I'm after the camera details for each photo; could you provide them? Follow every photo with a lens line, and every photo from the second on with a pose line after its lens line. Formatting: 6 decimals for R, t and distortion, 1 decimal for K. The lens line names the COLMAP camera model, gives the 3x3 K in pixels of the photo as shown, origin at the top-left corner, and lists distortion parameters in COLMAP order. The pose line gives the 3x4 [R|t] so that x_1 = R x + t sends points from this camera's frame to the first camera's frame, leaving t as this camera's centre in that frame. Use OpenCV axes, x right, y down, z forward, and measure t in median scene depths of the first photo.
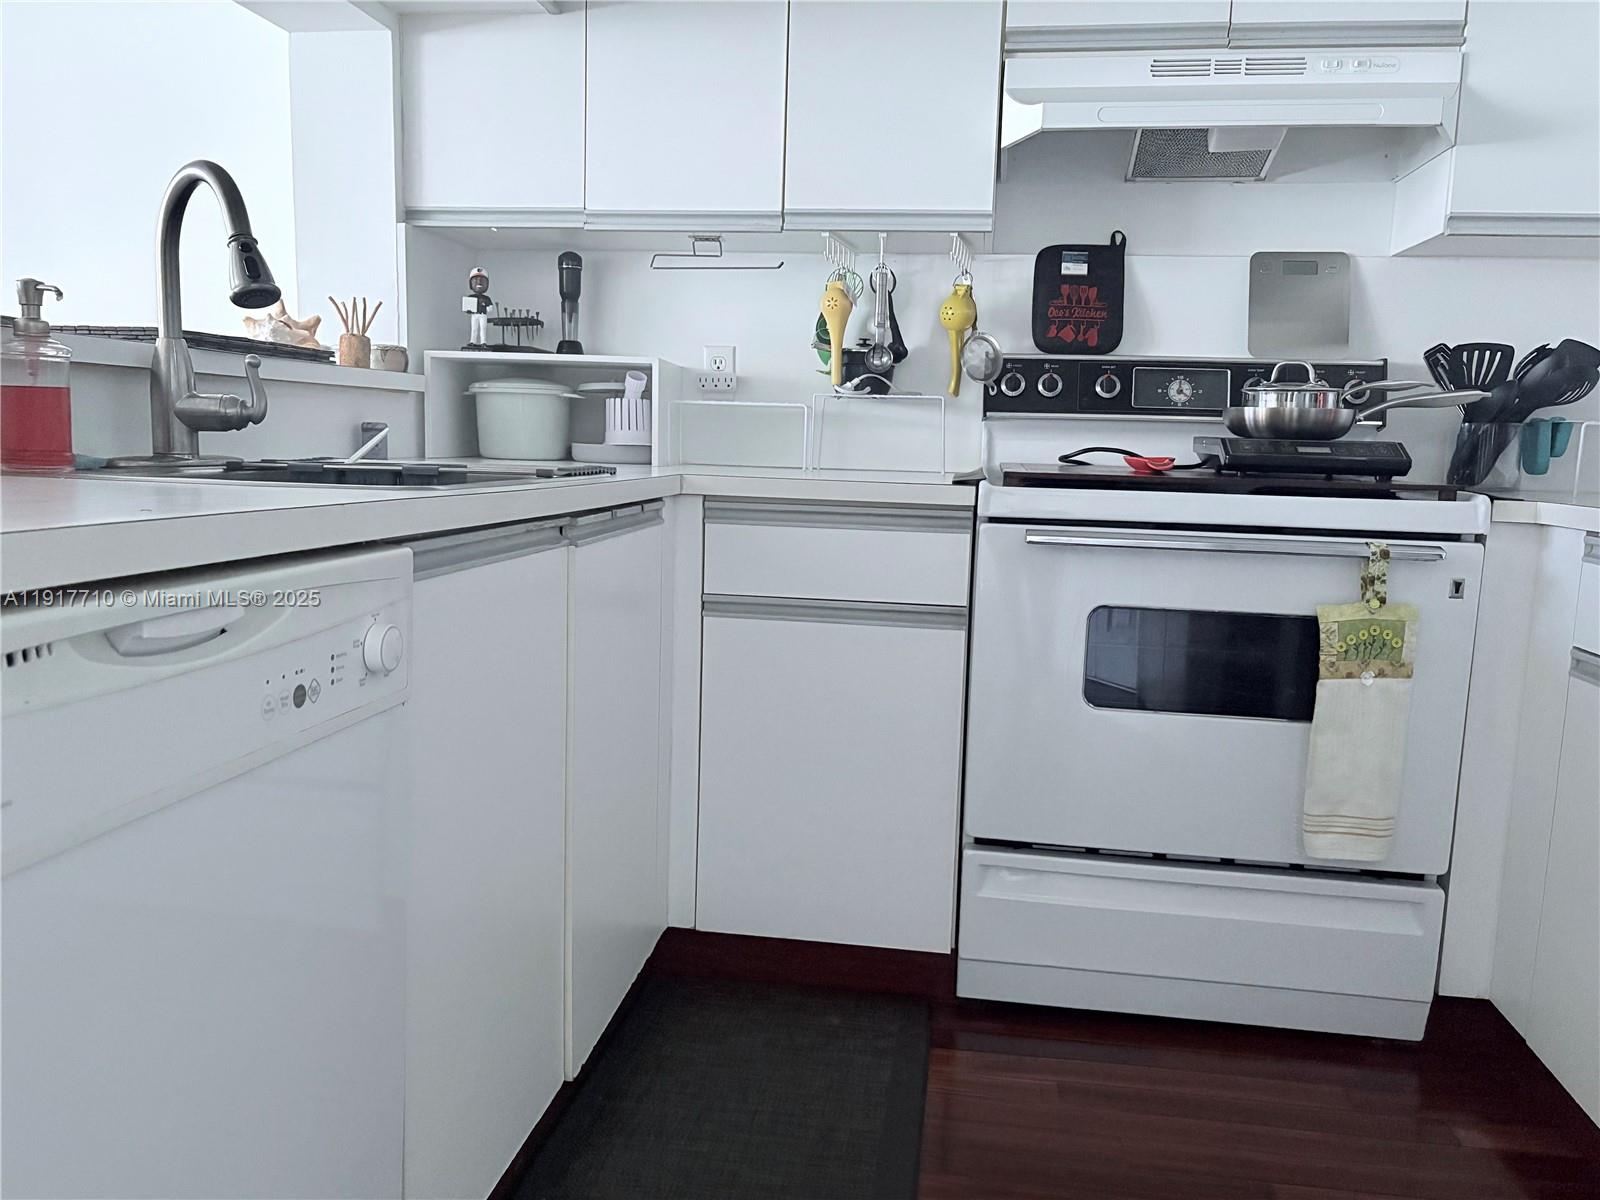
lens RADIAL K [[1229.4, 0, 809.2], [0, 1229.4, 600.9], [0, 0, 1]] dist [0.047340, -0.054190]
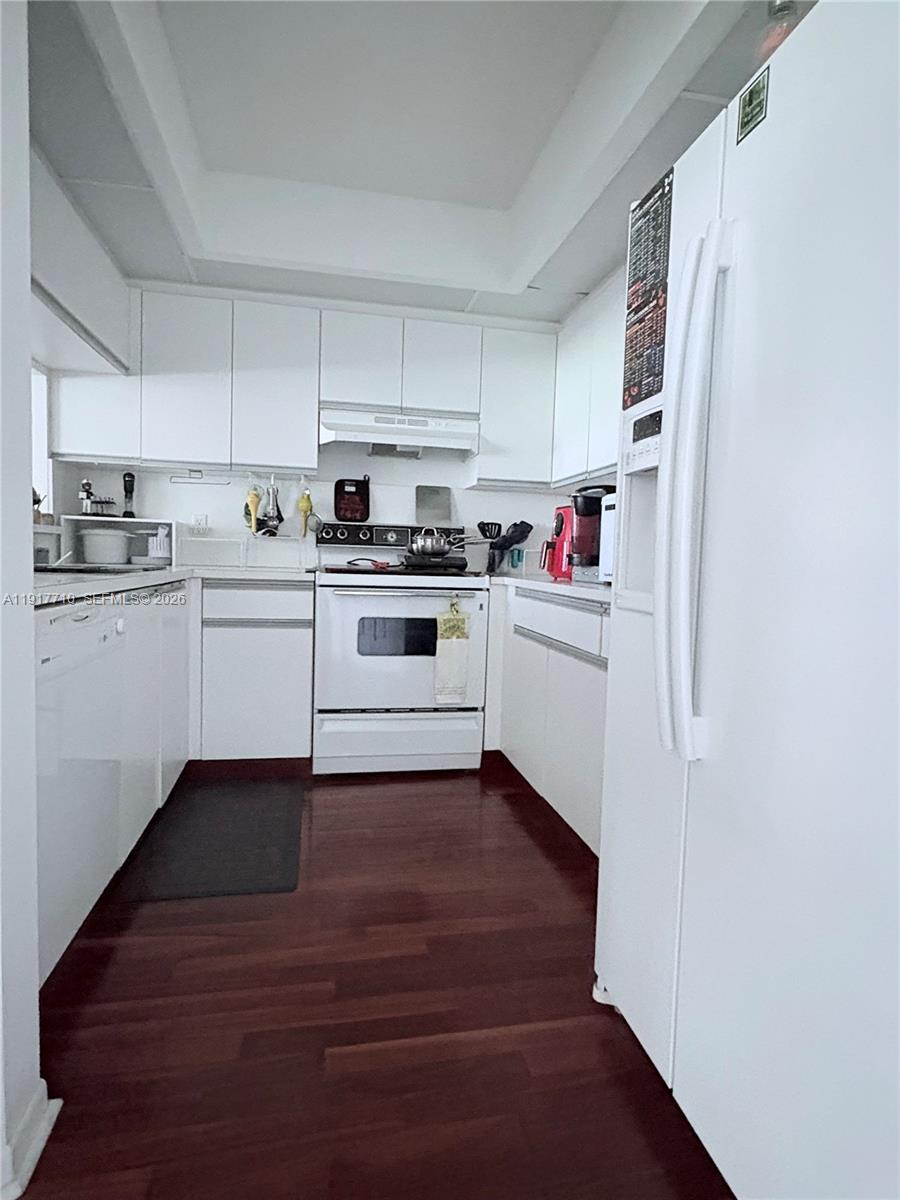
lens RADIAL K [[655.0, 0, 457.5], [0, 655.0, 599.8], [0, 0, 1]] dist [-0.000600, -0.000200]
pose [[0.938081, -0.022783, 0.345666, -0.057997], [0.042241, 0.997912, -0.048862, 0.041279], [-0.343831, 0.060437, 0.937085, -0.381775]]
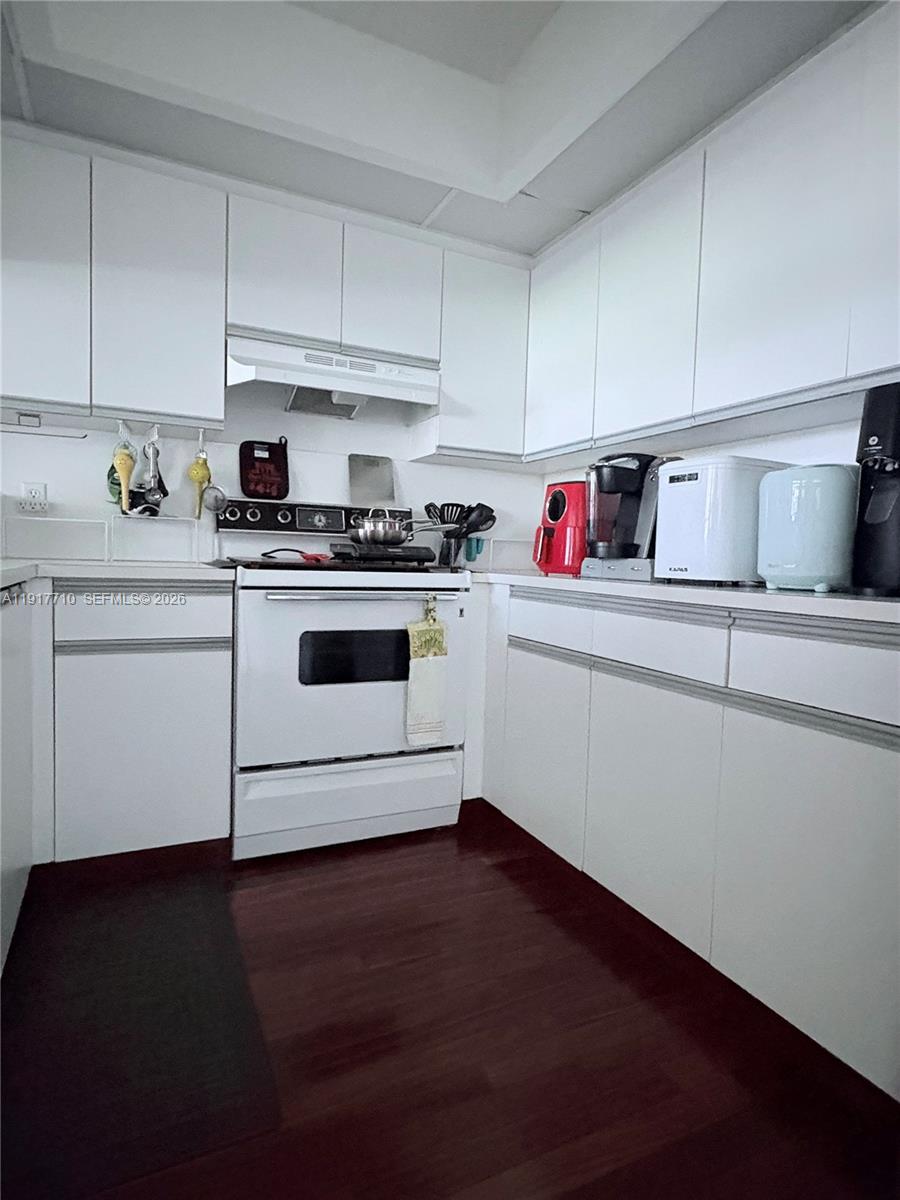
lens RADIAL K [[655.0, 0, 453.4], [0, 655.0, 595.8], [0, 0, 1]] dist [-0.000600, -0.000200]
pose [[0.827932, -0.037244, 0.559591, -0.125379], [0.067168, 0.997195, -0.033009, -0.001837], [-0.556792, 0.064916, 0.828111, 0.032621]]
